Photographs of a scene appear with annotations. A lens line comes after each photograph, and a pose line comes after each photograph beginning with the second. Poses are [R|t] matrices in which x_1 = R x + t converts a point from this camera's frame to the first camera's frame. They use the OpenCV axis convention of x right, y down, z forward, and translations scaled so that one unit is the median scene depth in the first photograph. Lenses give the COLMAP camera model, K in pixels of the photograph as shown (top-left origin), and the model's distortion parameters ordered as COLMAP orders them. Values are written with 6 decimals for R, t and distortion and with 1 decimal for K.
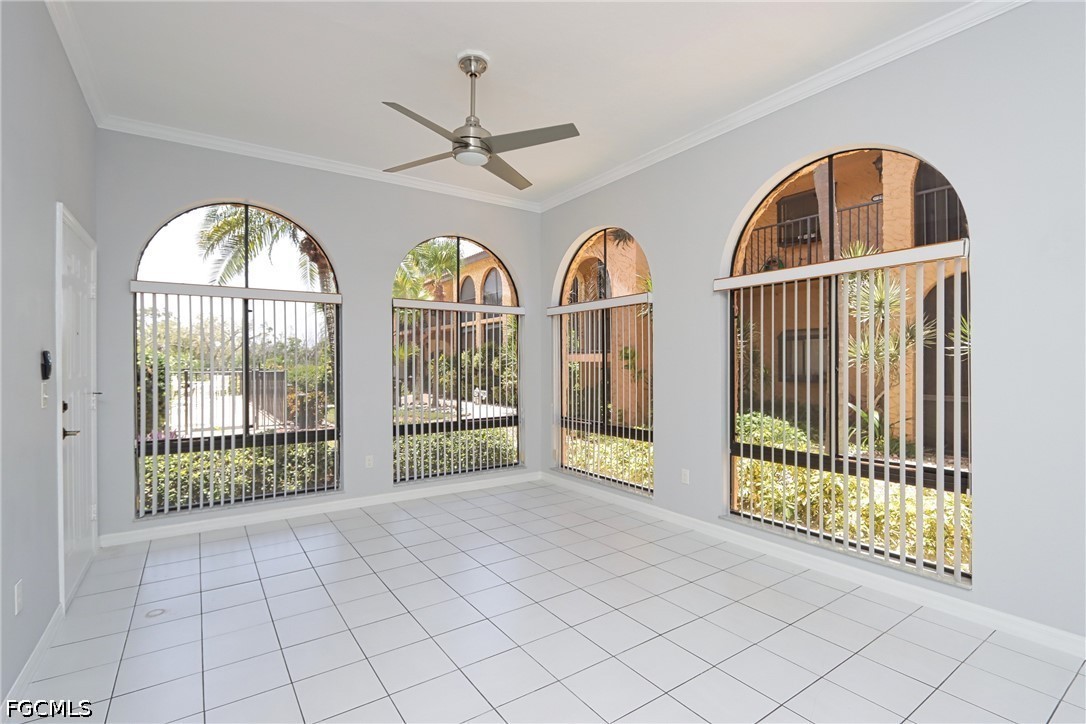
lens RADIAL K [[509.8, 0, 544.7], [0, 509.8, 365.9], [0, 0, 1]] dist [-0.004751, 0.002017]
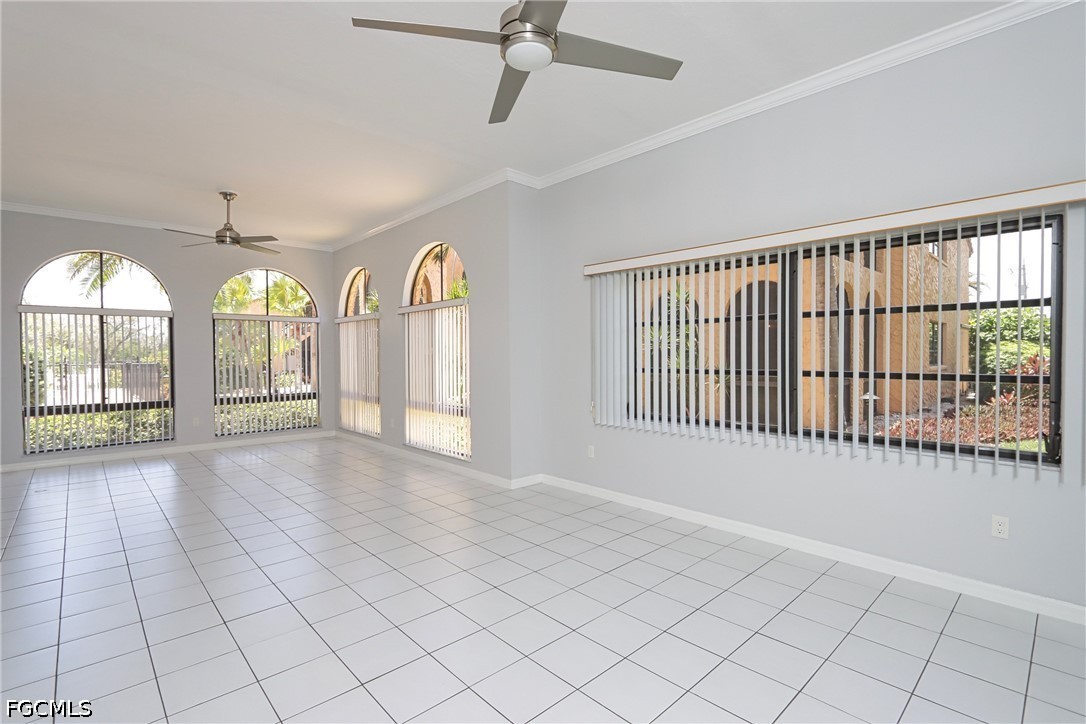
lens RADIAL K [[509.8, 0, 538.3], [0, 509.8, 363.0], [0, 0, 1]] dist [-0.004751, 0.002017]
pose [[0.990224, -0.004068, 0.139425, 0.481165], [0.001882, 0.999873, 0.015802, -0.008732], [-0.139472, -0.015385, 0.990106, -0.672886]]
